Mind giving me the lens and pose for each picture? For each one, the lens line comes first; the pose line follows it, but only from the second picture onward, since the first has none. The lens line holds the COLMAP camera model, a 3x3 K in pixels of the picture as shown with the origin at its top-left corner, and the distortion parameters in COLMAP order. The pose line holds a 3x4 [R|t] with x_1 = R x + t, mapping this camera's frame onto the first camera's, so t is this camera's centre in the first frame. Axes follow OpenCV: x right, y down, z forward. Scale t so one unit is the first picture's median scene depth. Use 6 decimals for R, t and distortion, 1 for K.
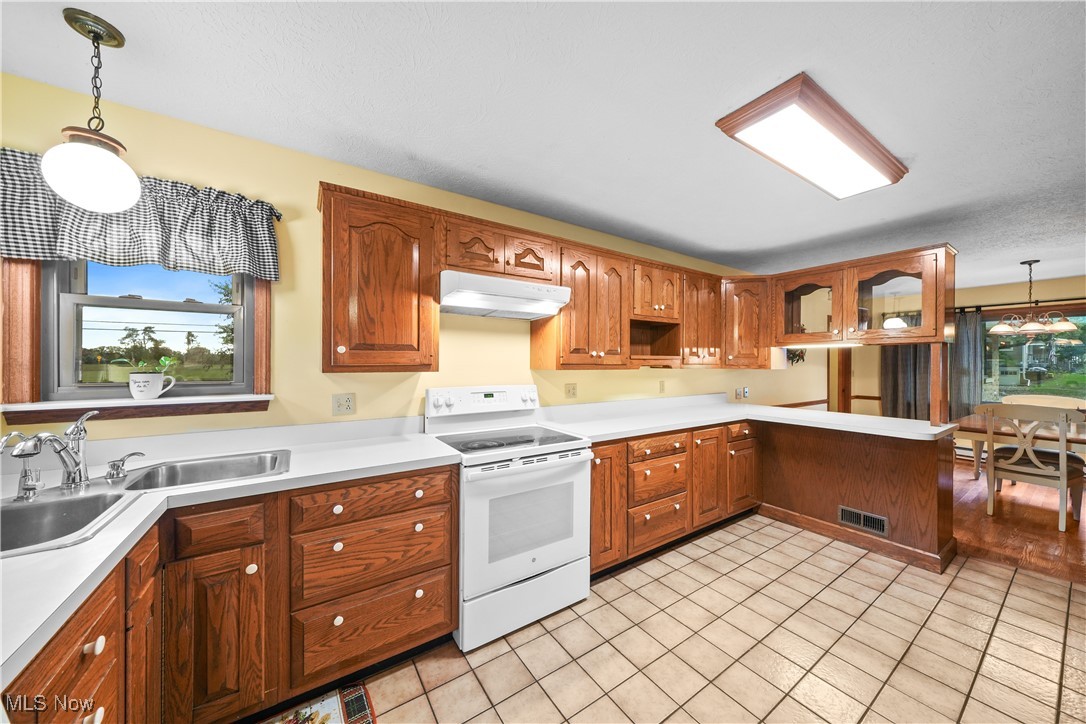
lens RADIAL K [[369.2, 0, 532.5], [0, 369.2, 360.3], [0, 0, 1]] dist [0.001293, 0.000037]
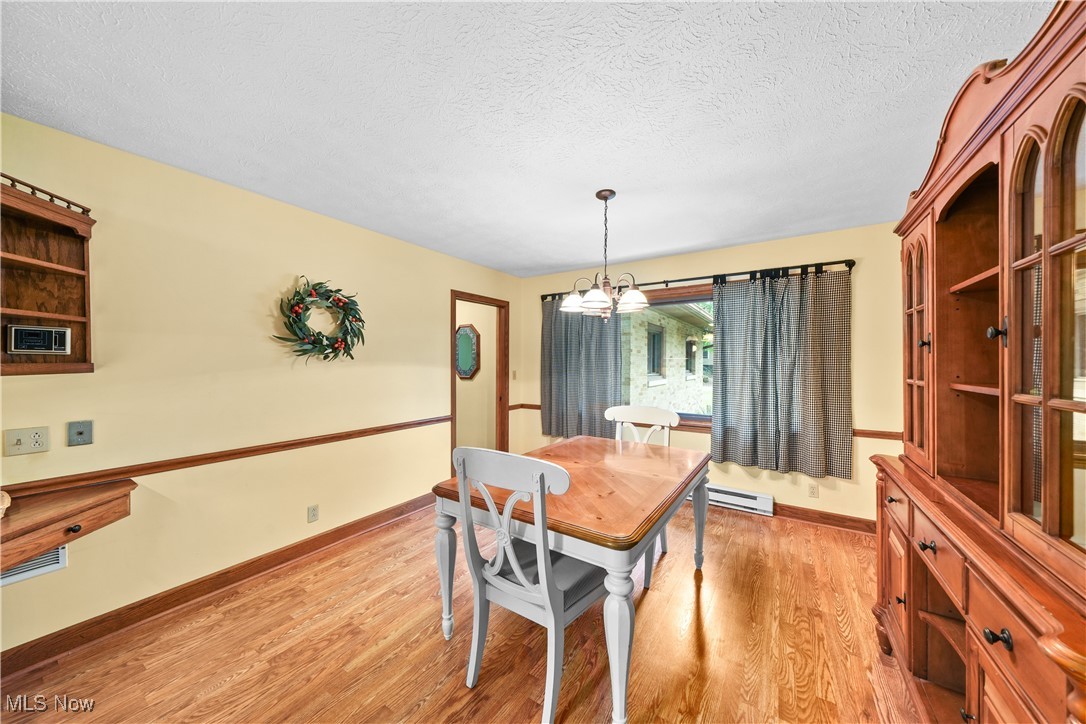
lens RADIAL K [[369.2, 0, 541.6], [0, 369.2, 362.0], [0, 0, 1]] dist [0.001293, 0.000037]
pose [[0.917710, -0.005350, 0.397214, 1.593836], [0.002788, 0.999971, 0.007025, 0.011260], [-0.397240, -0.005340, 0.917699, 0.760332]]
